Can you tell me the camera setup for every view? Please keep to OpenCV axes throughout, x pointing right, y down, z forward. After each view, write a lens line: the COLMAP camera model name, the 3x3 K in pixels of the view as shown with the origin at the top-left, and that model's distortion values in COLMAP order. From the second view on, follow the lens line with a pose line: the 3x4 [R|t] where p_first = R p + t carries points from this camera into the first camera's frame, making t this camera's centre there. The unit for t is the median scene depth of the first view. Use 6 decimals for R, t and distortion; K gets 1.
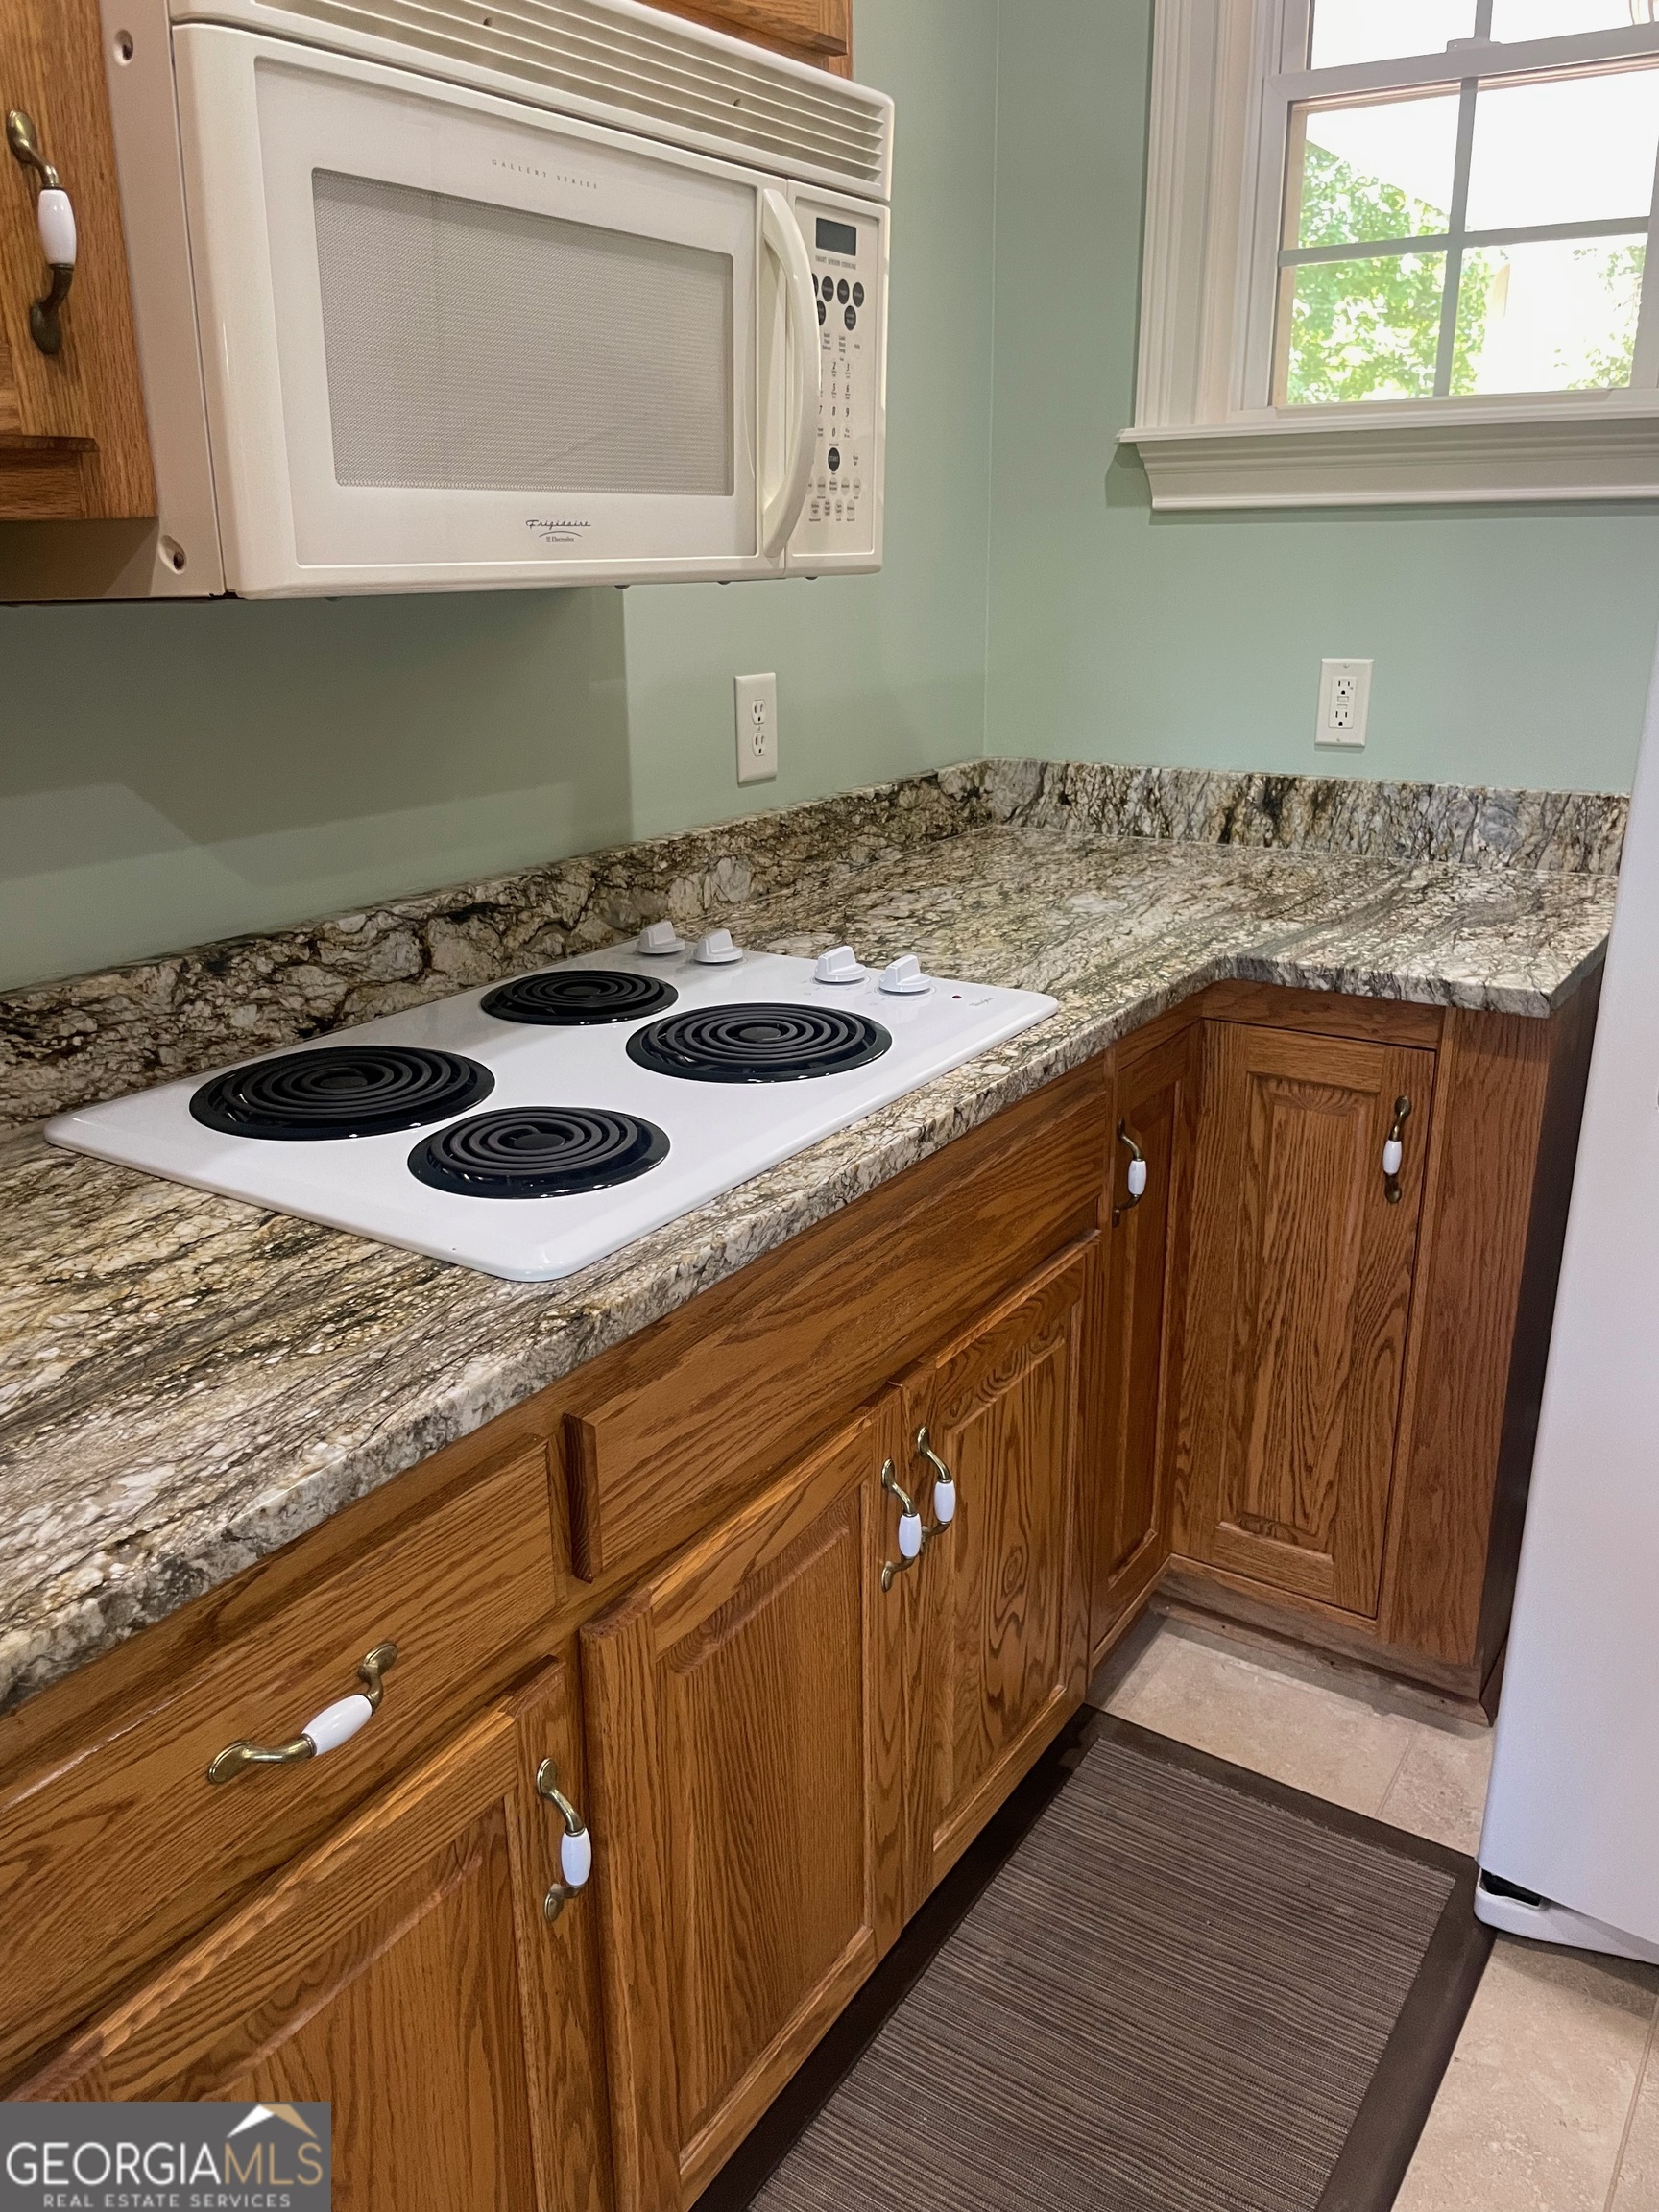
lens RADIAL K [[1691.7, 0, 836.7], [0, 1691.7, 1125.6], [0, 0, 1]] dist [0.054159, -0.059413]
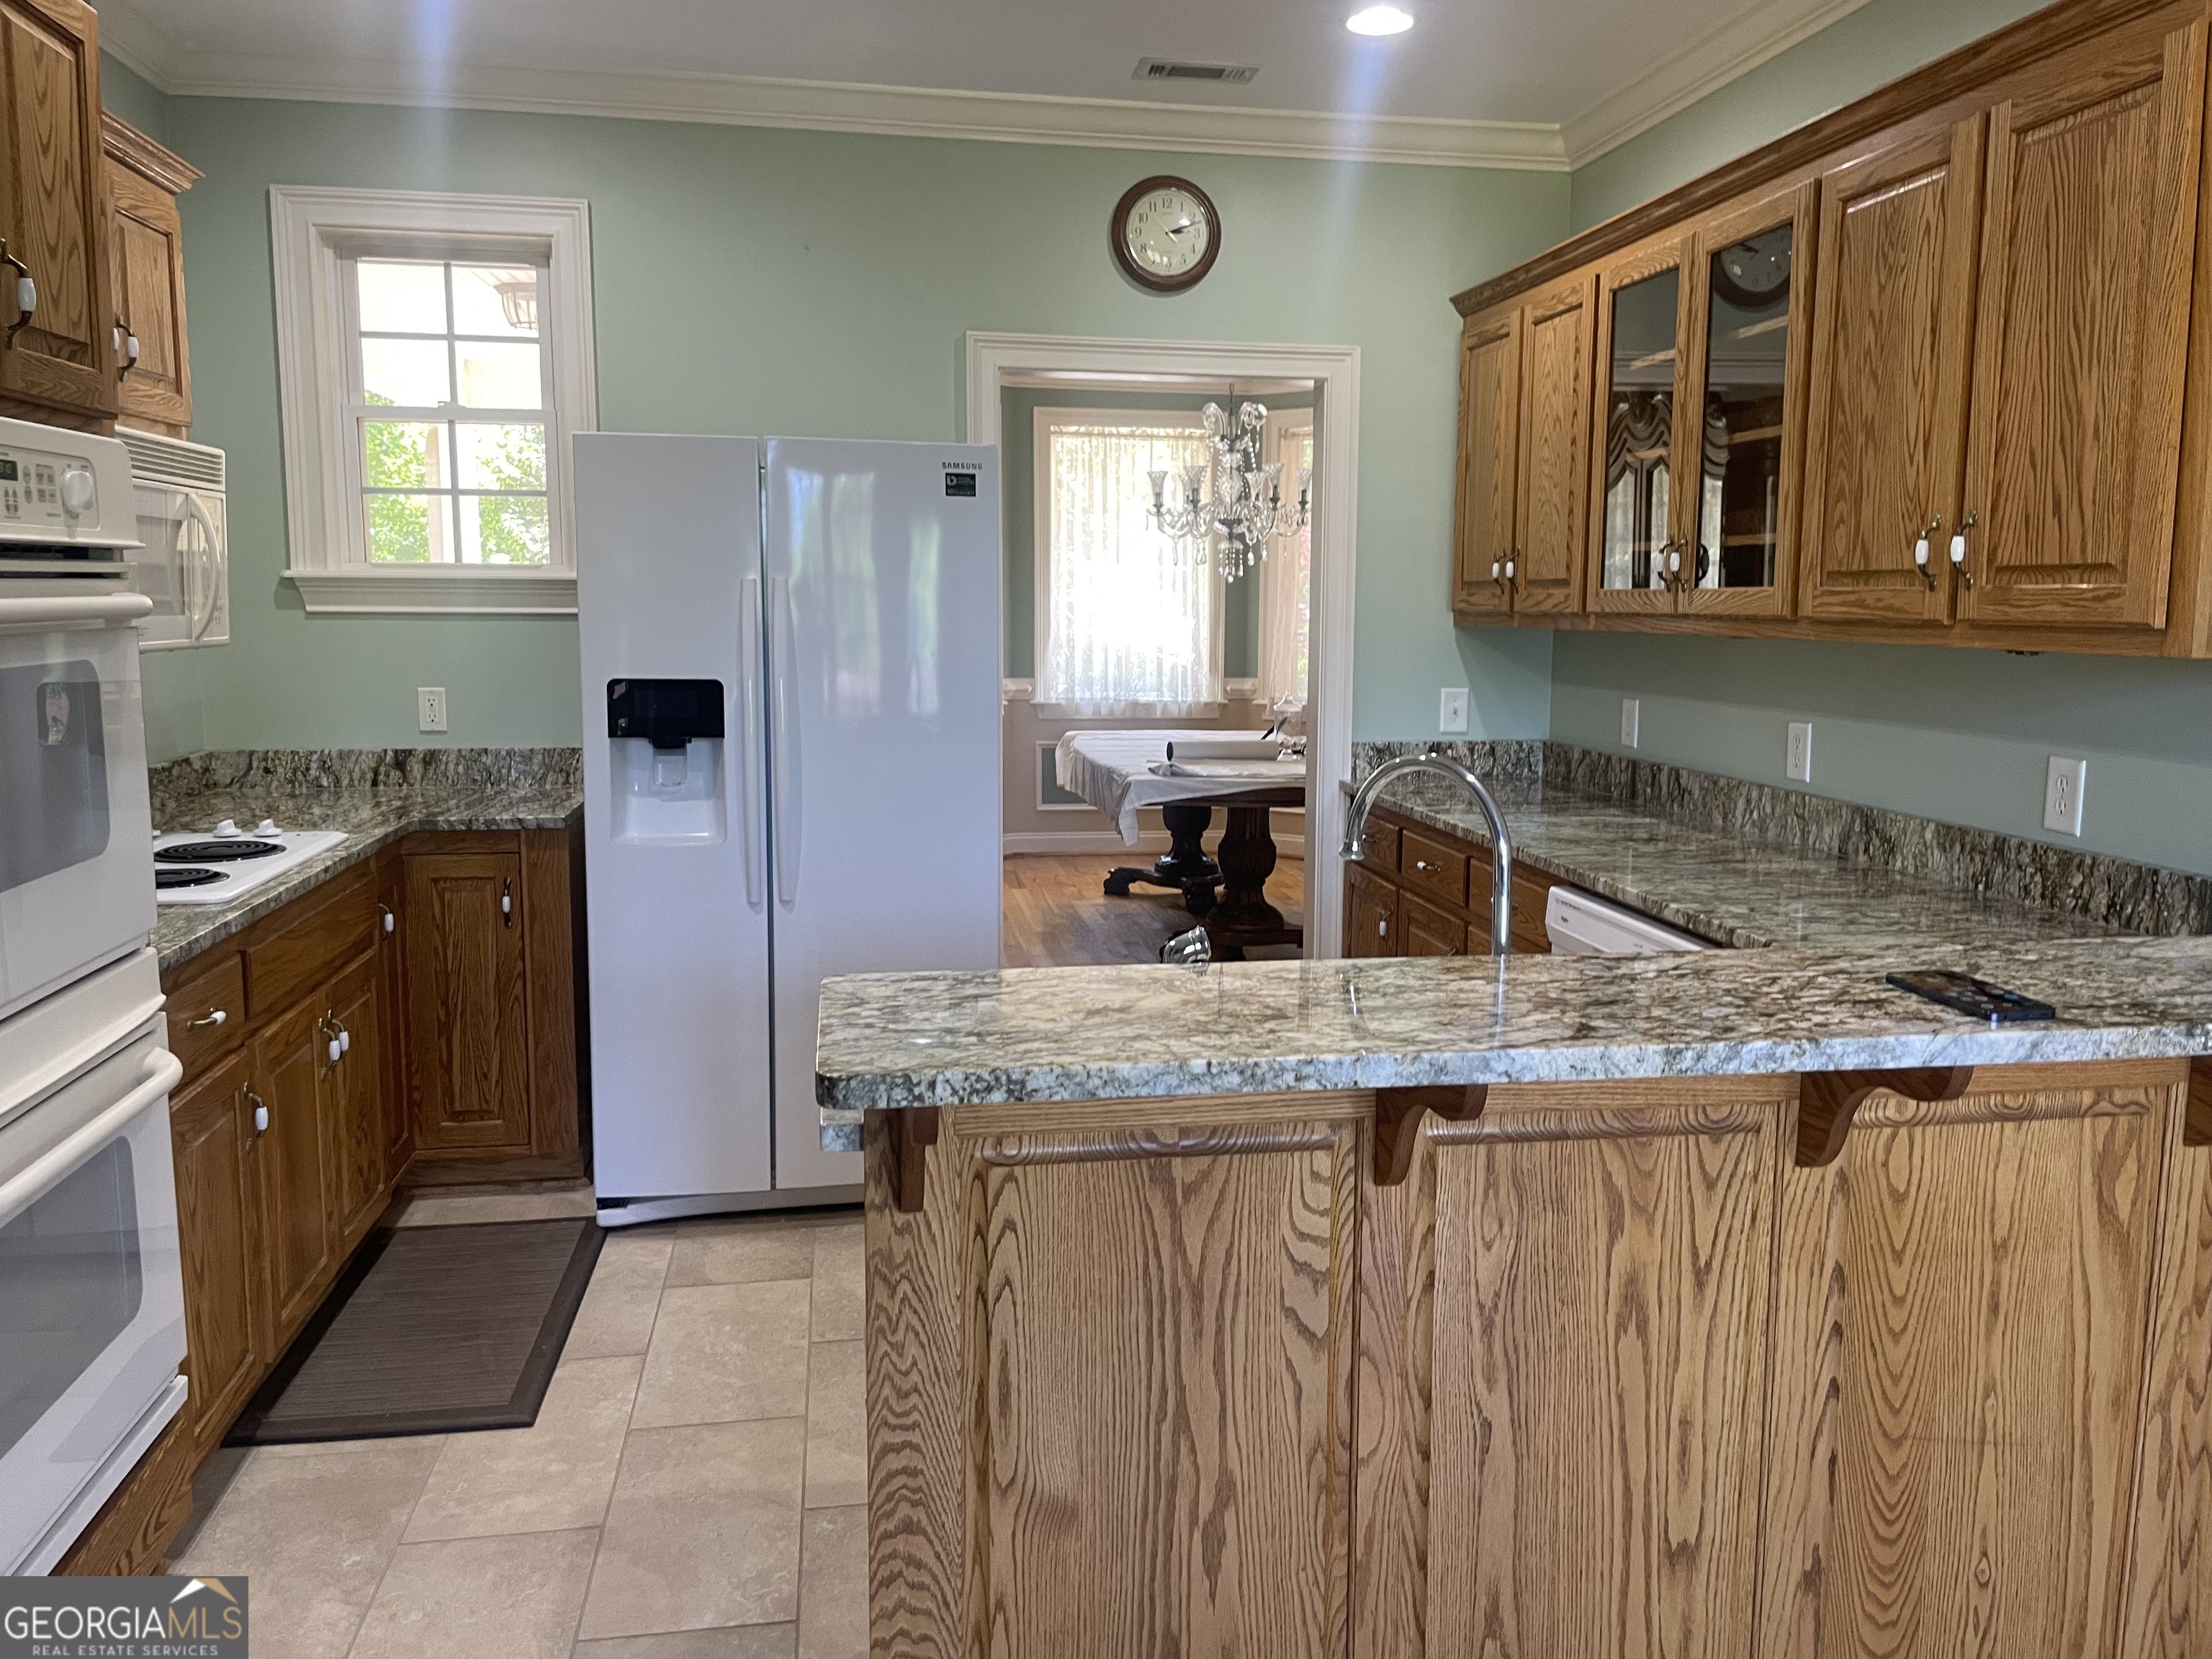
lens RADIAL K [[1691.7, 0, 1117.1], [0, 1691.7, 822.8], [0, 0, 1]] dist [0.054159, -0.059413]
pose [[0.741879, -0.070801, 0.666785, -0.449629], [0.205142, 0.970695, -0.125174, 0.293251], [-0.638382, 0.229650, 0.734663, -0.937500]]
